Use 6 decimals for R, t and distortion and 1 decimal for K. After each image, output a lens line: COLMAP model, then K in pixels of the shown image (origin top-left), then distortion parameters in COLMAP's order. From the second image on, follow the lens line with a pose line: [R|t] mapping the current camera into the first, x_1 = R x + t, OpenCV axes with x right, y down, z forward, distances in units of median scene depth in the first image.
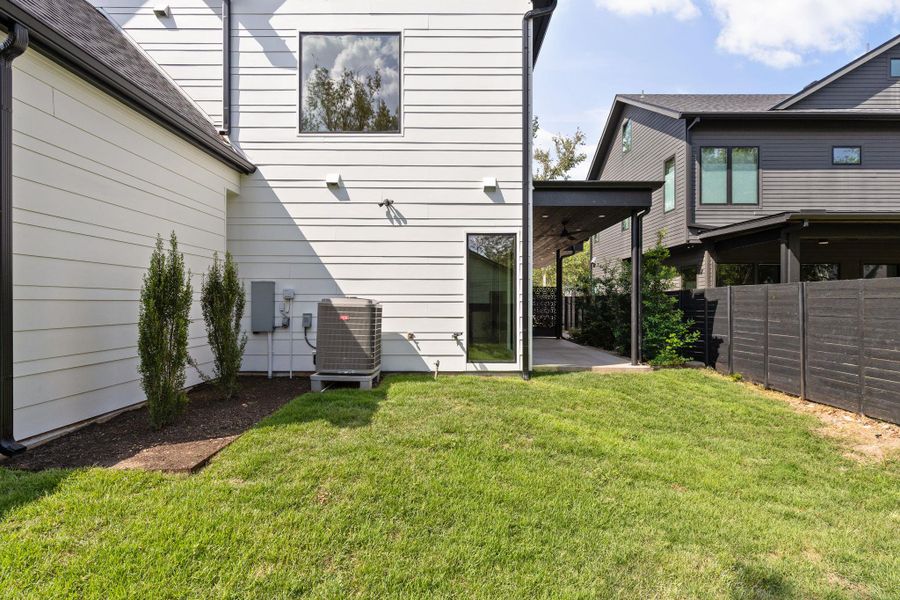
lens RADIAL K [[404.4, 0, 448.7], [0, 404.4, 296.8], [0, 0, 1]] dist [0.001231, 0.000019]
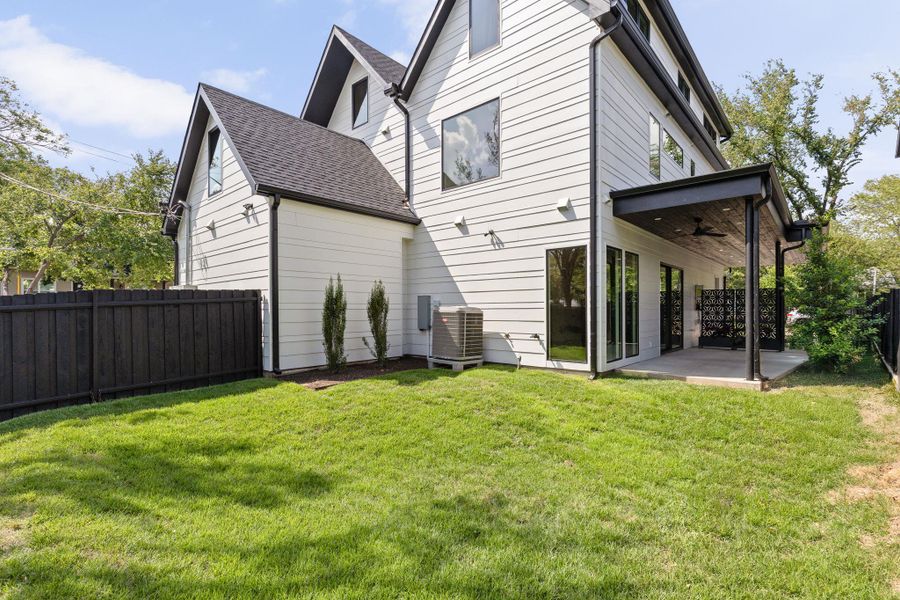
lens RADIAL K [[405.4, 0, 451.8], [0, 405.4, 302.4], [0, 0, 1]] dist [0.004486, -0.000345]
pose [[0.759879, -0.017865, -0.649819, 0.595573], [0.015056, 0.999838, -0.009882, 0.003092], [0.649890, -0.002275, 0.760025, -0.069902]]
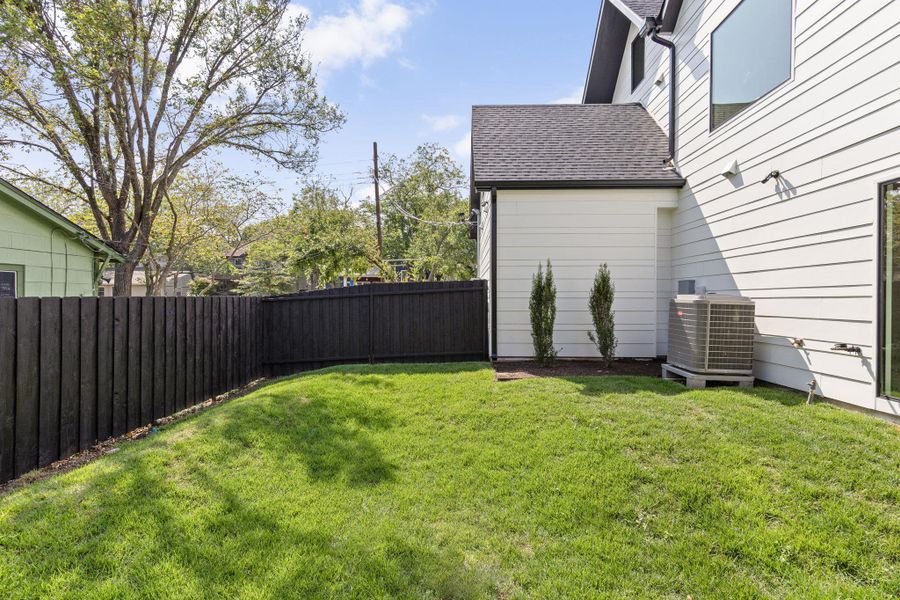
lens RADIAL K [[391.1, 0, 459.6], [0, 391.1, 298.5], [0, 0, 1]] dist [0.000748, -0.000272]
pose [[0.007130, -0.006075, -0.999956, 0.624783], [0.012022, 0.999910, -0.005989, 0.011253], [0.999902, -0.011978, 0.007202, 0.365114]]
